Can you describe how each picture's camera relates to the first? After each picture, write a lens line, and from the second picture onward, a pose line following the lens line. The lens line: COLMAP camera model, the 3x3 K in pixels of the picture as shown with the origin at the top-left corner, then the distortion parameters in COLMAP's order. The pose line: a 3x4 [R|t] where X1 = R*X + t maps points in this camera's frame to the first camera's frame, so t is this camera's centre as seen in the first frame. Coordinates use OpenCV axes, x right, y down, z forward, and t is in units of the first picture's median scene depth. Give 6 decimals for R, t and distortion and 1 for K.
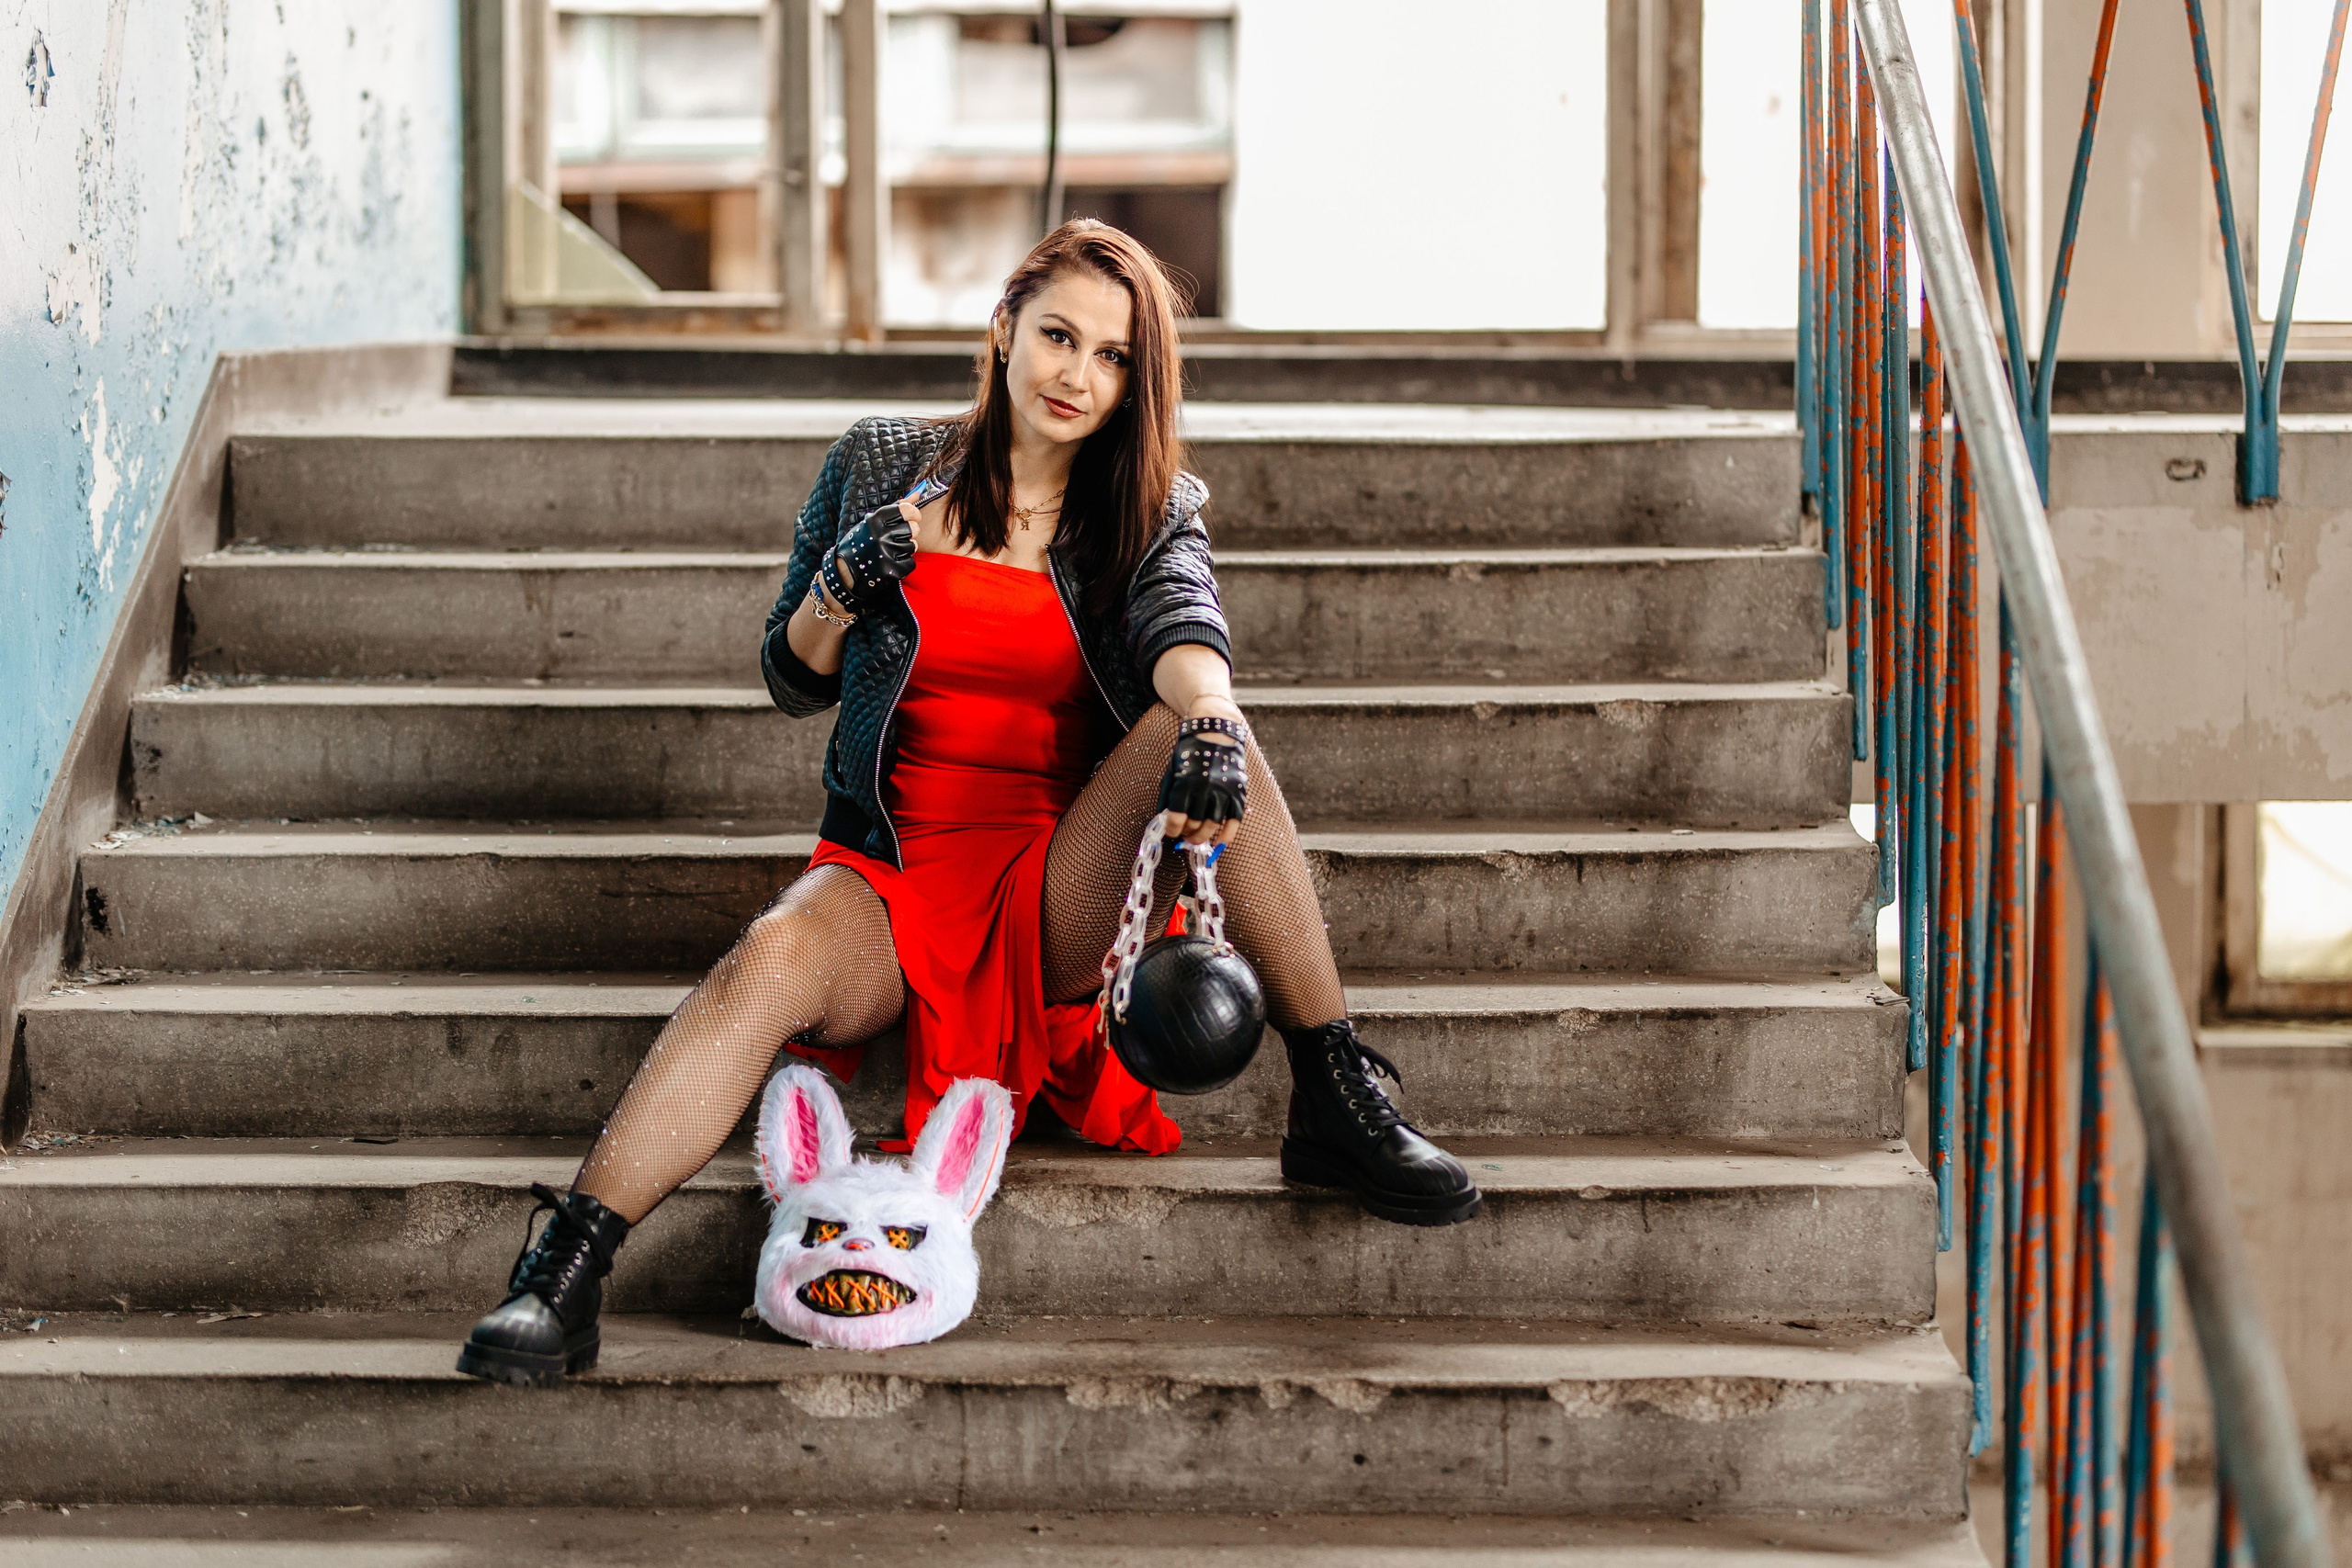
lens RADIAL K [[5429.3, 0, 1176.0], [0, 5429.3, 784.0], [0, 0, 1]] dist [-0.023206, 0.180279]
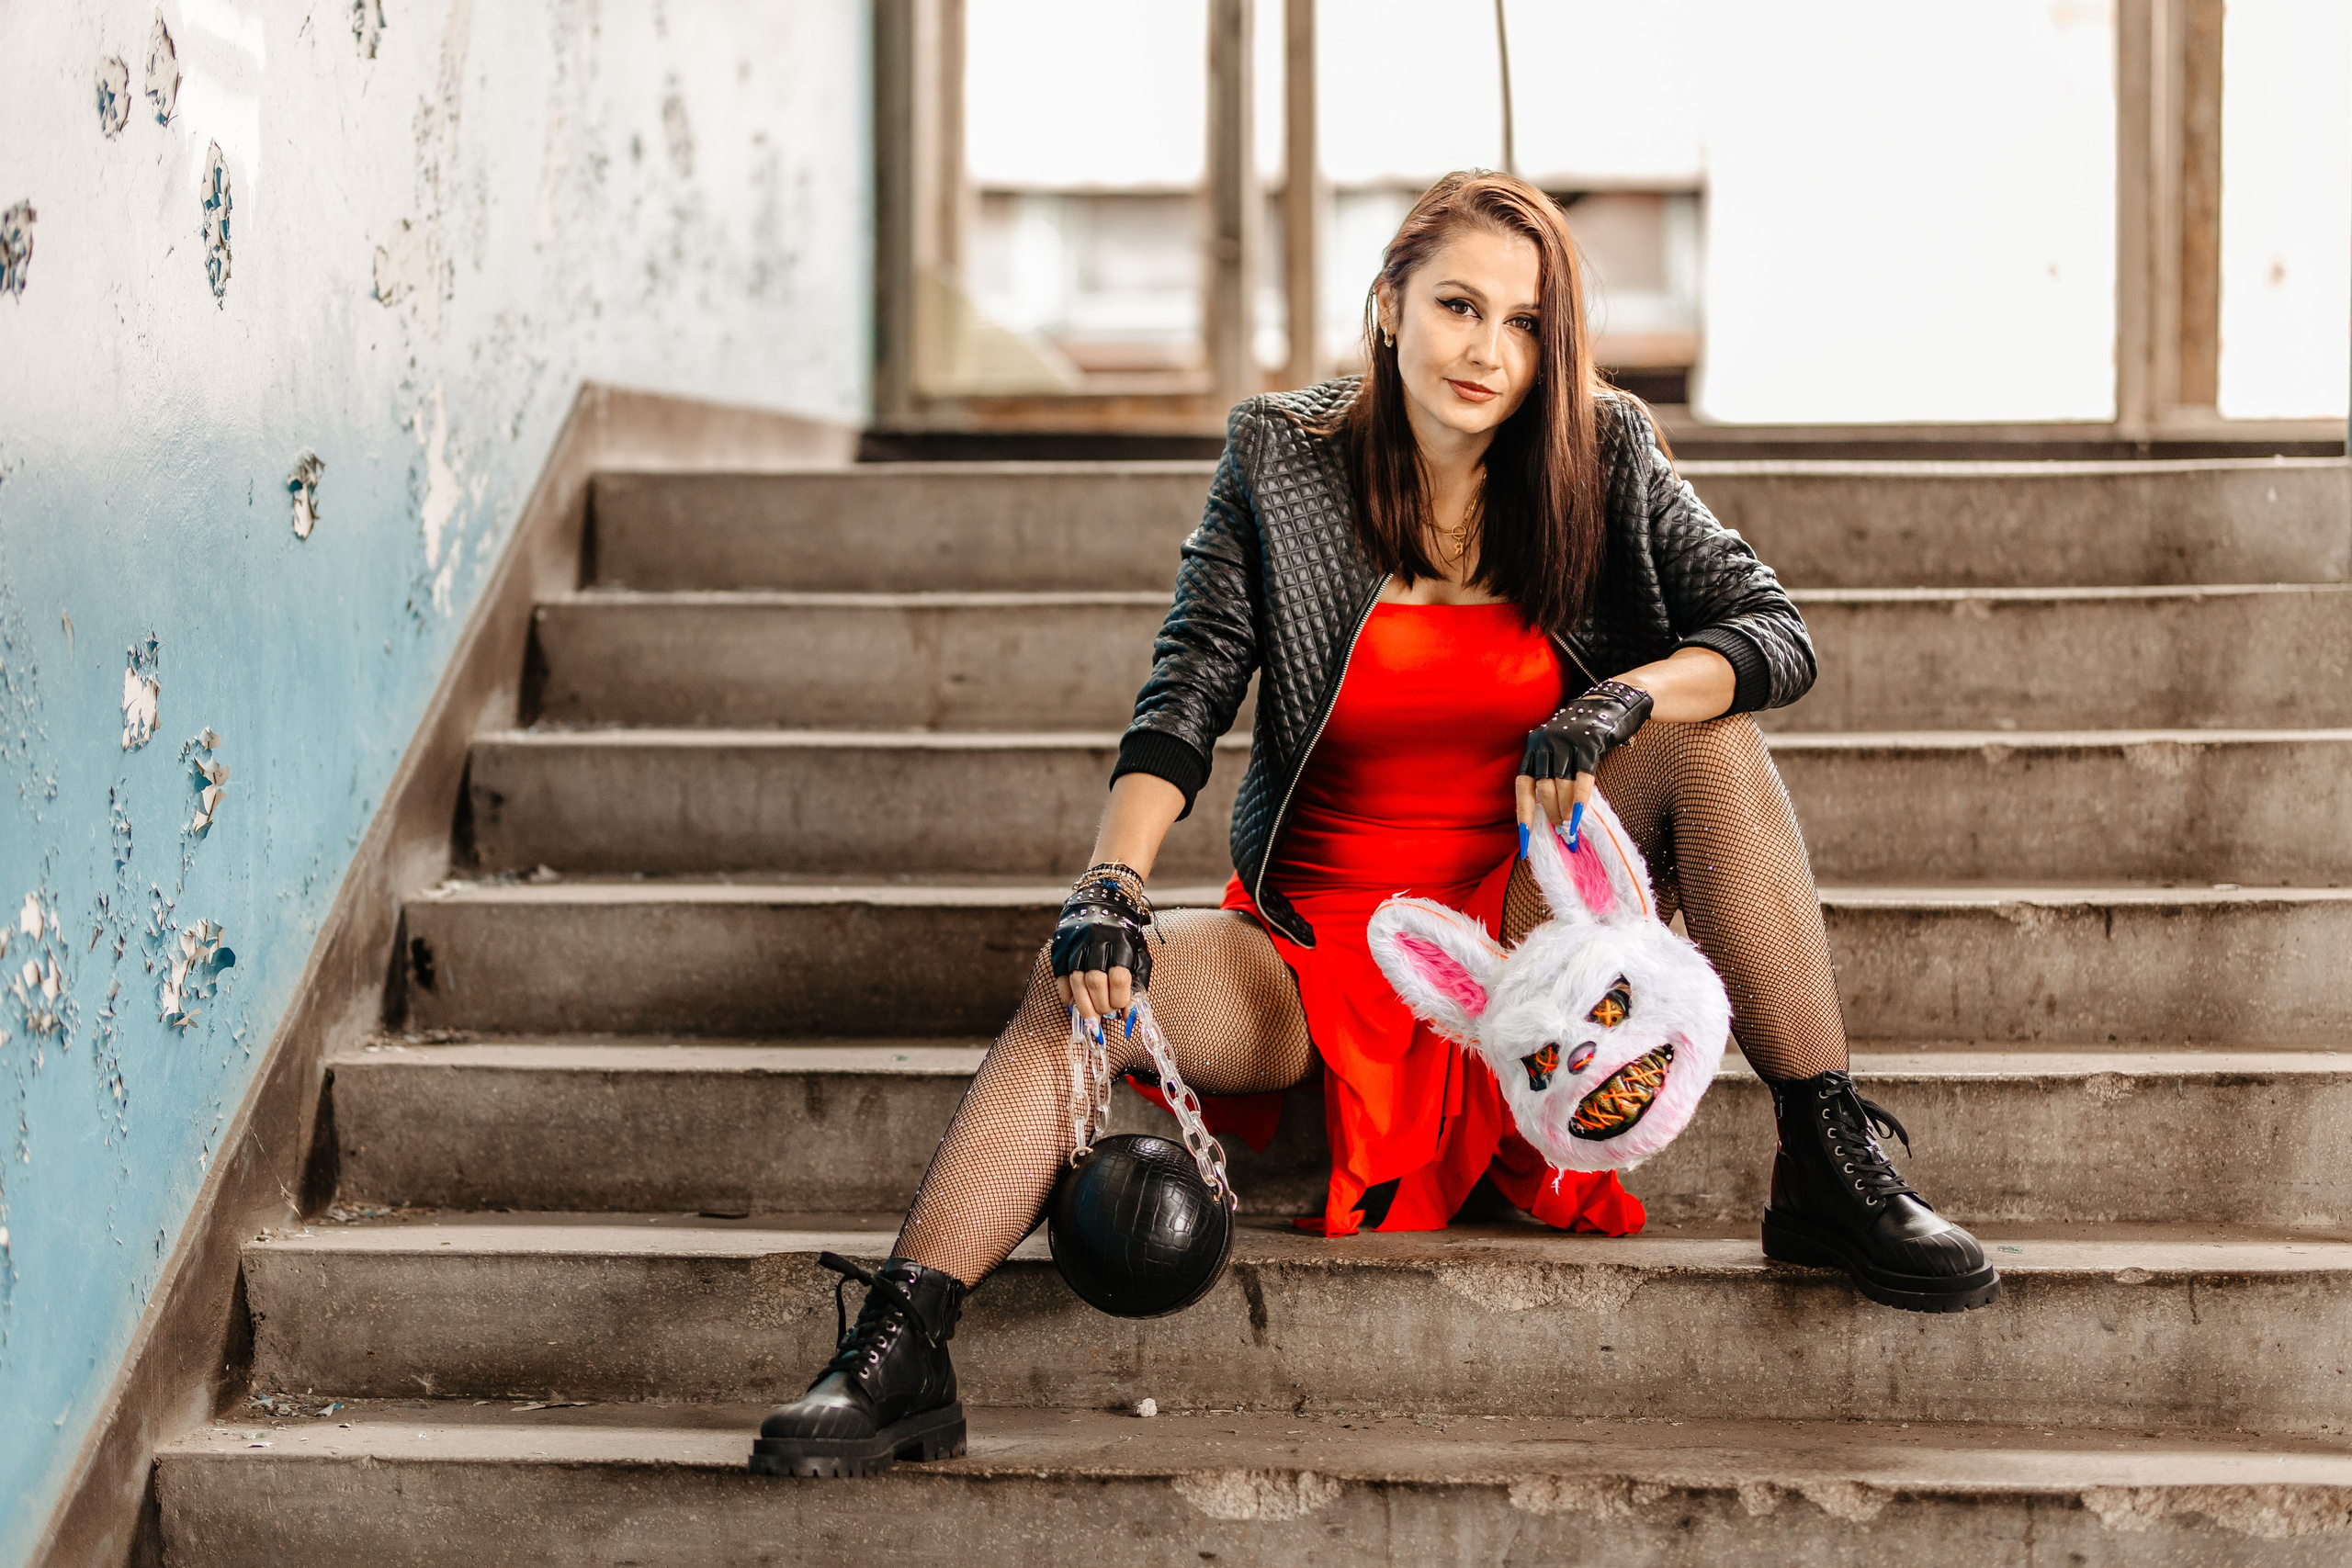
lens RADIAL K [[5429.3, 0, 1176.0], [0, 5429.3, 784.0], [0, 0, 1]] dist [-0.023206, 0.180279]
pose [[0.996336, 0.002728, -0.085480, 0.000160], [-0.007316, 0.998546, -0.053412, 0.042317], [0.085210, 0.053842, 0.994907, 0.129434]]
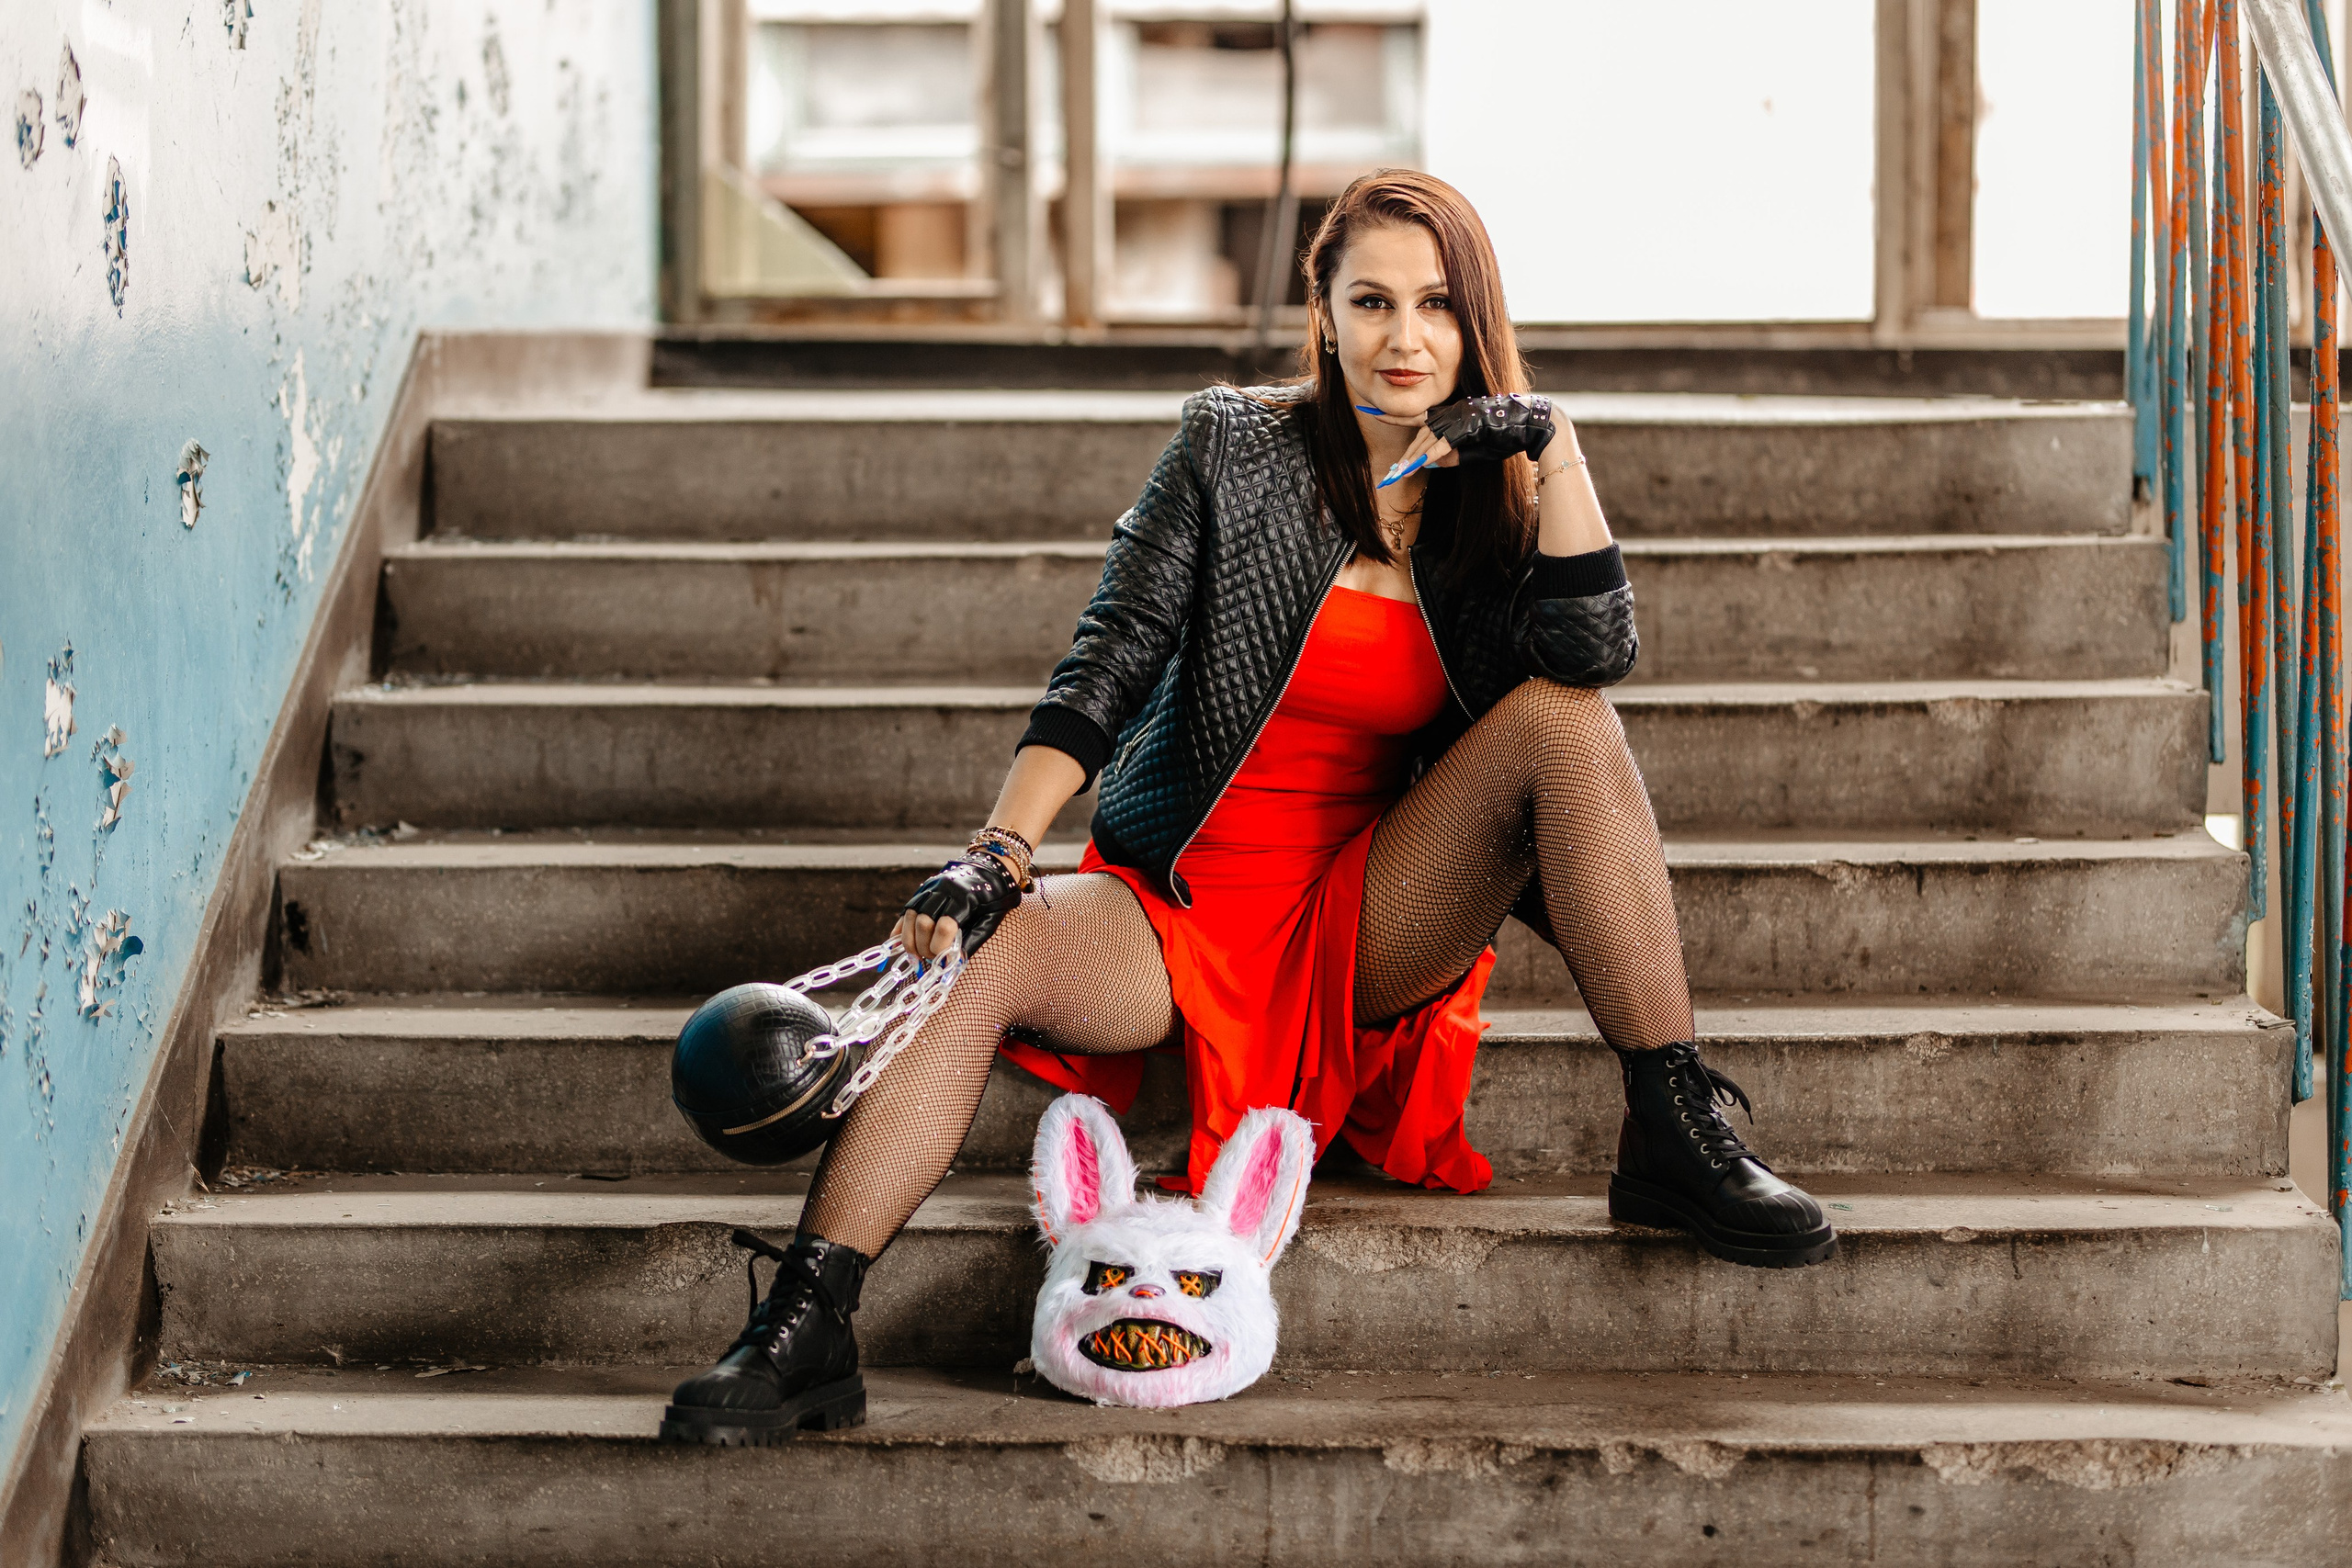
lens RADIAL K [[5475.2, 0, 1176.0], [0, 5475.2, 784.0], [0, 0, 1]] dist [-0.017370, 0.006654]
pose [[0.999743, -0.000743, -0.022648, -0.030653], [0.000535, 0.999958, -0.009198, 0.008109], [0.022654, 0.009184, 0.999701, 0.081436]]
